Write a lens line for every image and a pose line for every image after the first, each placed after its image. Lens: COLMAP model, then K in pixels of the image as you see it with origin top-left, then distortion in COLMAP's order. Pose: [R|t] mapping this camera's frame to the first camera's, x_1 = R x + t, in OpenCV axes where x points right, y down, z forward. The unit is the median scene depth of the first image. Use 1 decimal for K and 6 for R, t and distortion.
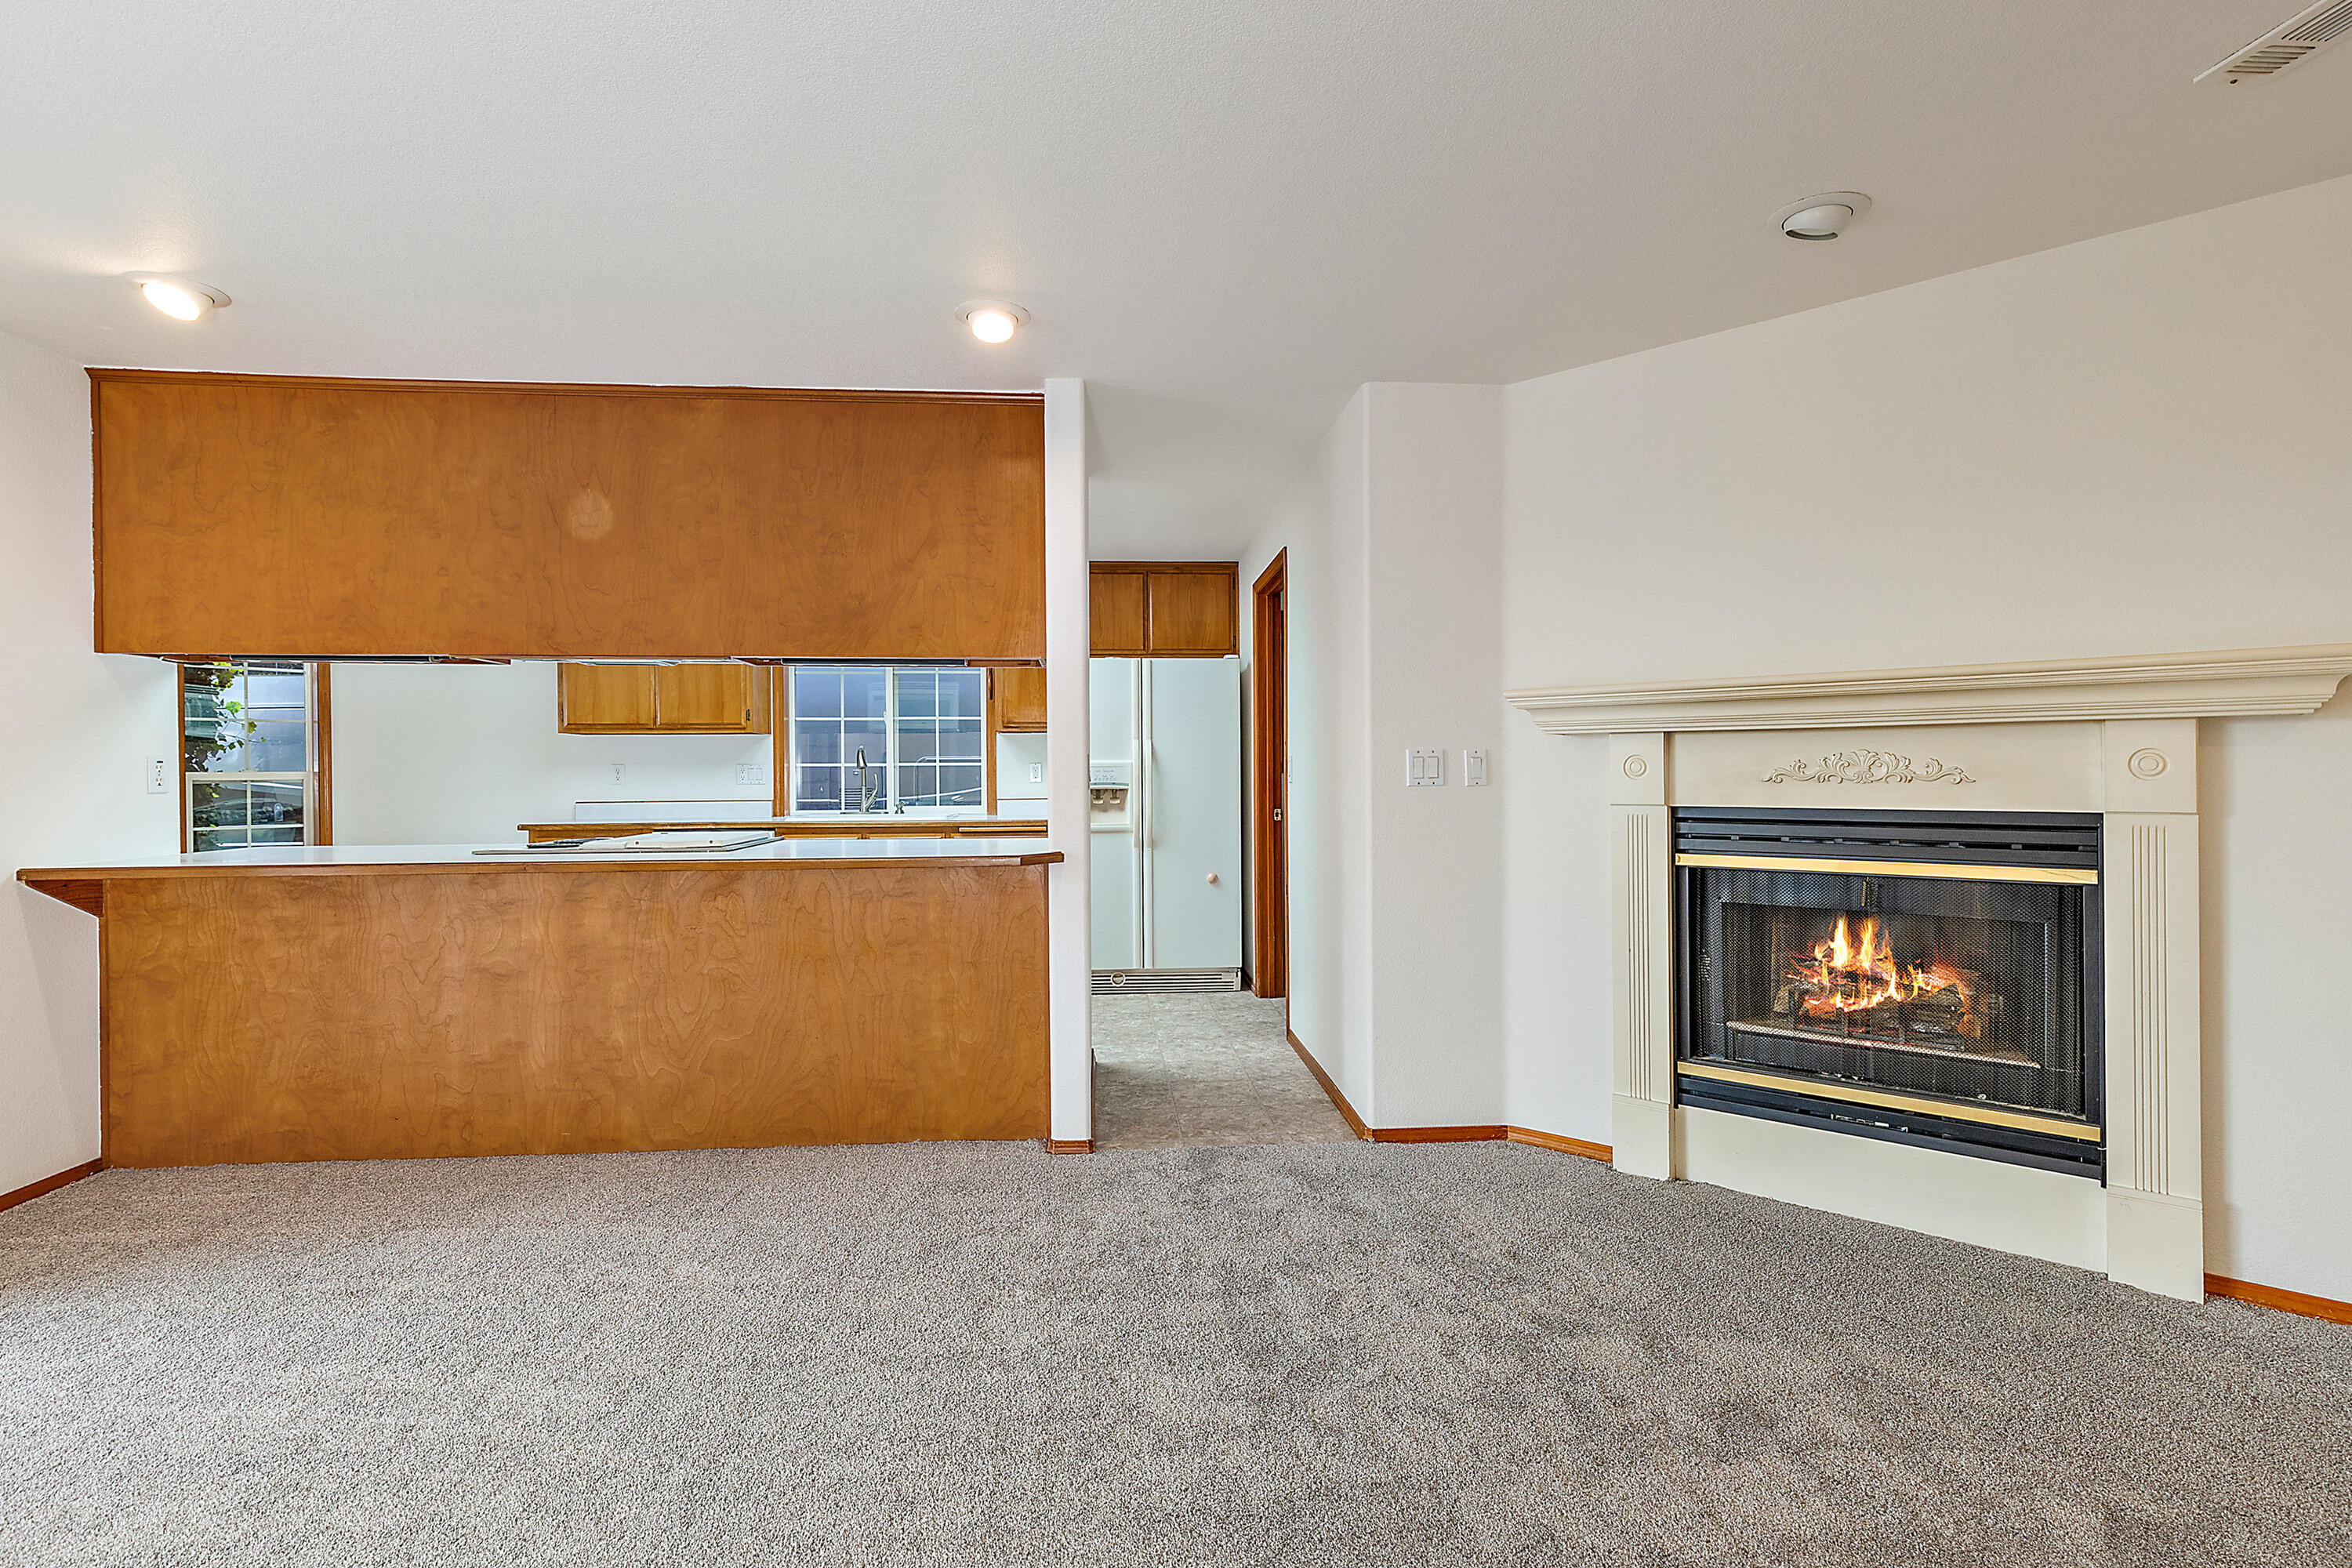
lens RADIAL K [[1098.8, 0, 1183.6], [0, 1098.8, 779.1], [0, 0, 1]] dist [0.005883, -0.000432]
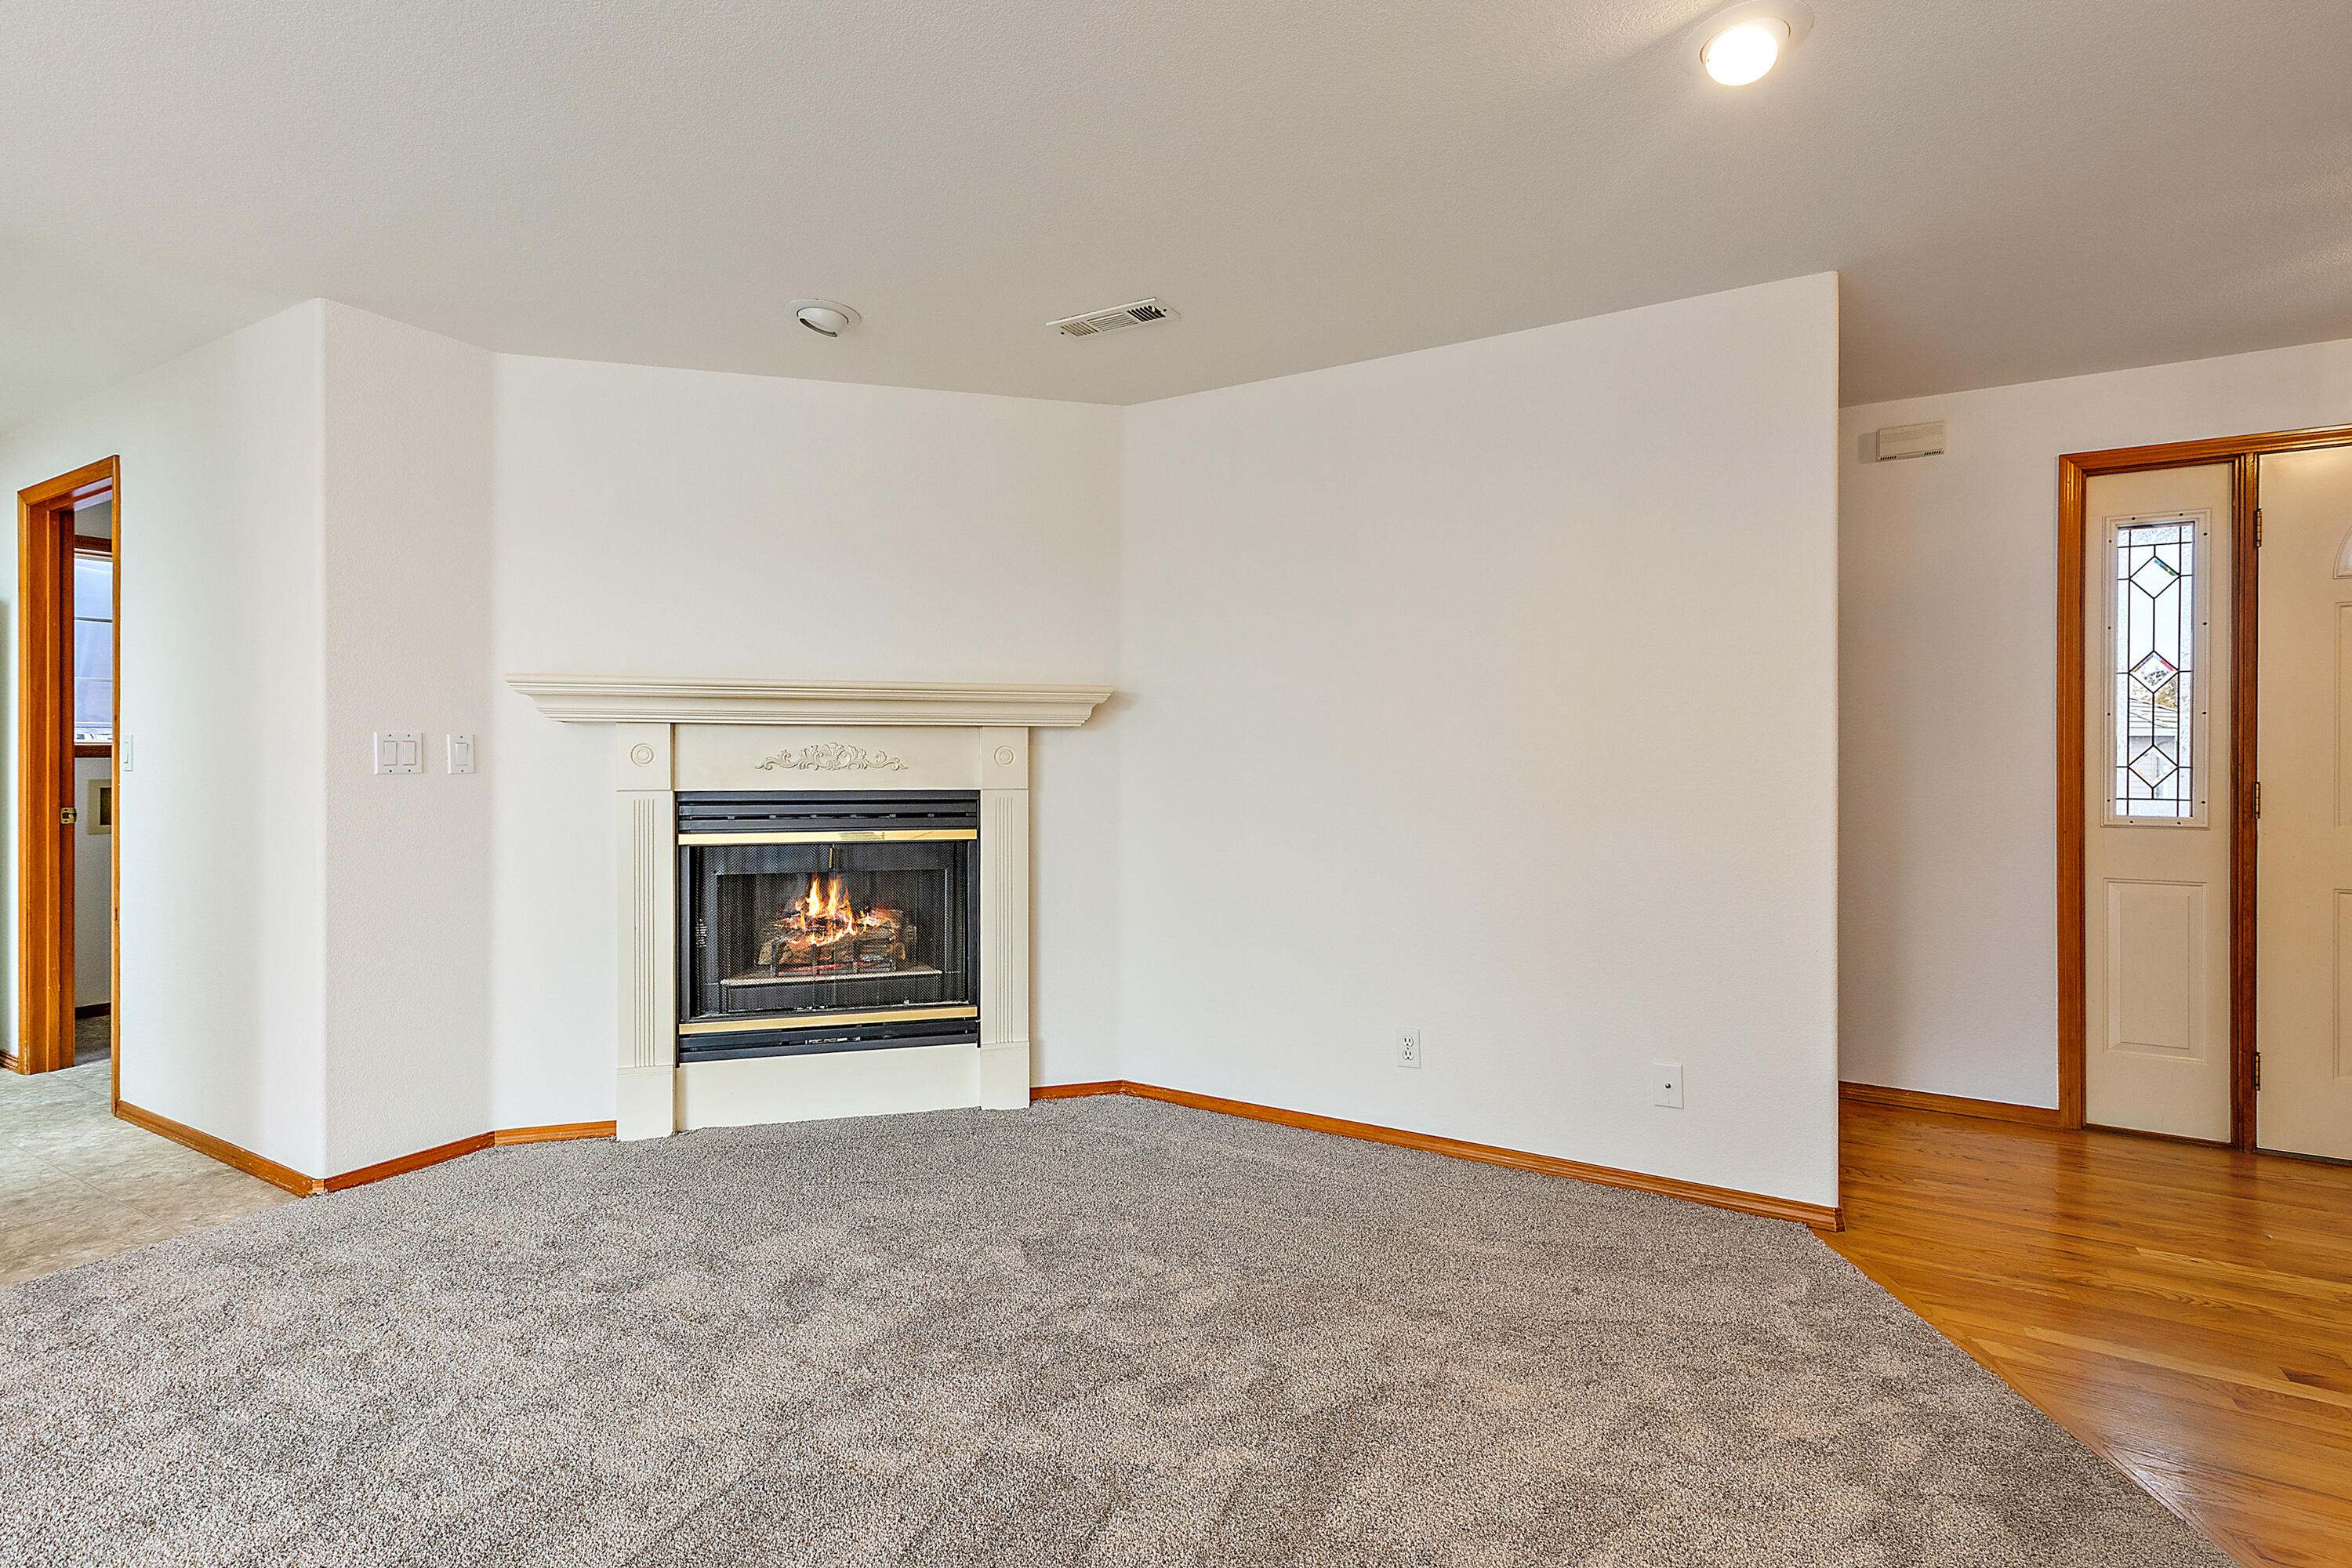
lens RADIAL K [[1098.8, 0, 1167.7], [0, 1098.8, 761.3], [0, 0, 1]] dist [0.005883, -0.000432]
pose [[0.567150, 0.004094, 0.823604, -0.179109], [-0.000048, 0.999988, -0.004938, 0.000499], [-0.823614, 0.002761, 0.567144, -0.021104]]
